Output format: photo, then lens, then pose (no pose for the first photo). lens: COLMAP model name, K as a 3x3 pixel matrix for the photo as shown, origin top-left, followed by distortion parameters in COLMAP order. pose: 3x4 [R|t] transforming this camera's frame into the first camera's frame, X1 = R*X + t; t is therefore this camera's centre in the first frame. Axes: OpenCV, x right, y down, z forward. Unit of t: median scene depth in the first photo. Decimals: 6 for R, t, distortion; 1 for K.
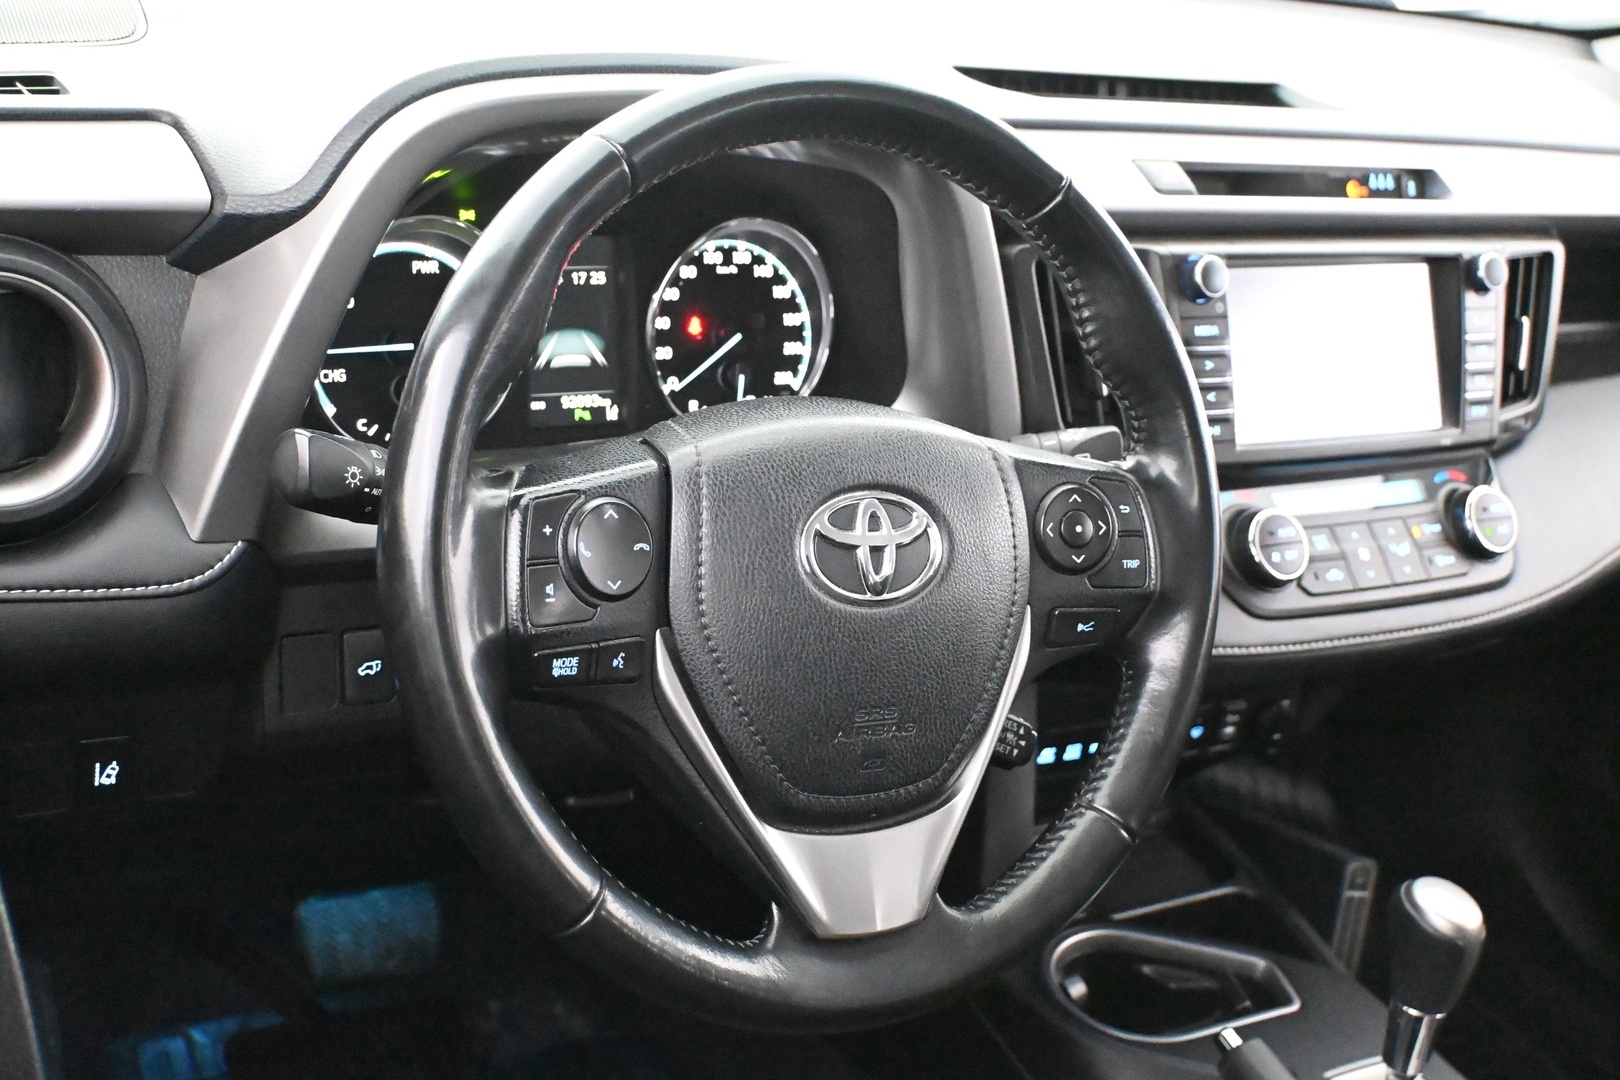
lens RADIAL K [[2007.7, 0, 809.9], [0, 2007.7, 538.0], [0, 0, 1]] dist [0.027998, 0.000000]
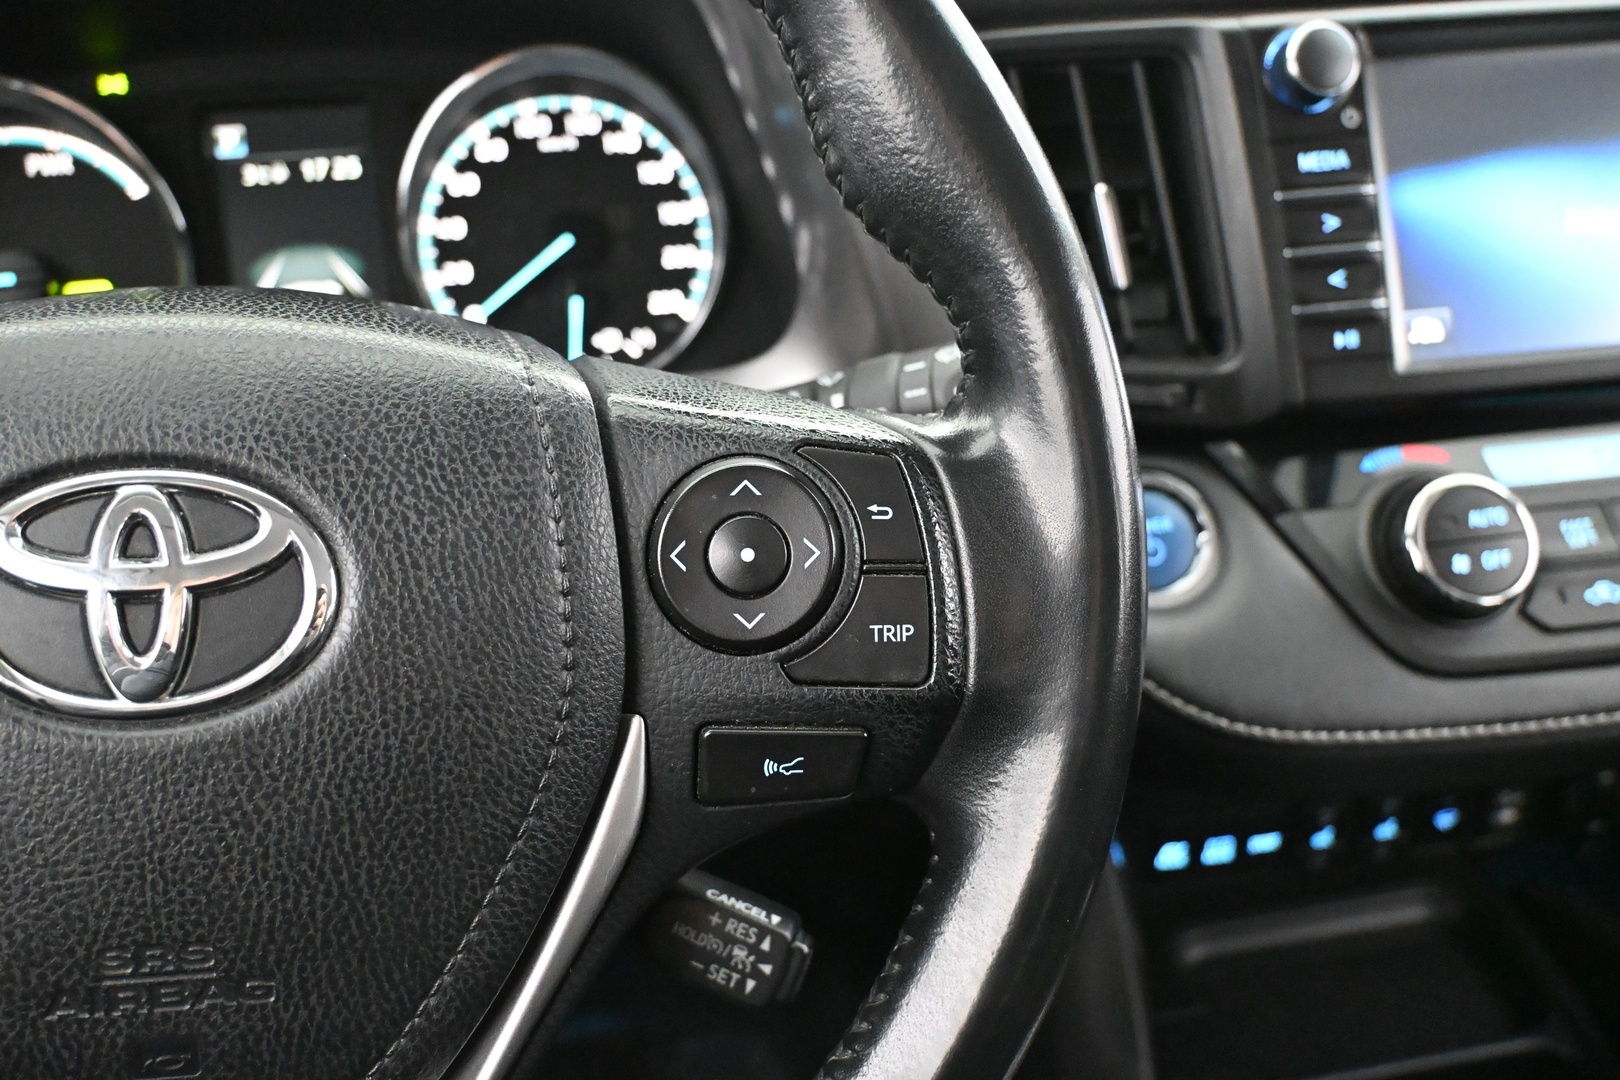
lens RADIAL K [[1535.7, 0, 810.2], [0, 1535.7, 545.3], [0, 0, 1]] dist [0.007364, 0.000000]
pose [[0.927667, -0.014187, -0.373139, 0.223976], [0.022145, 0.999609, 0.017049, -0.006581], [0.372751, -0.024079, 0.927619, 0.547718]]
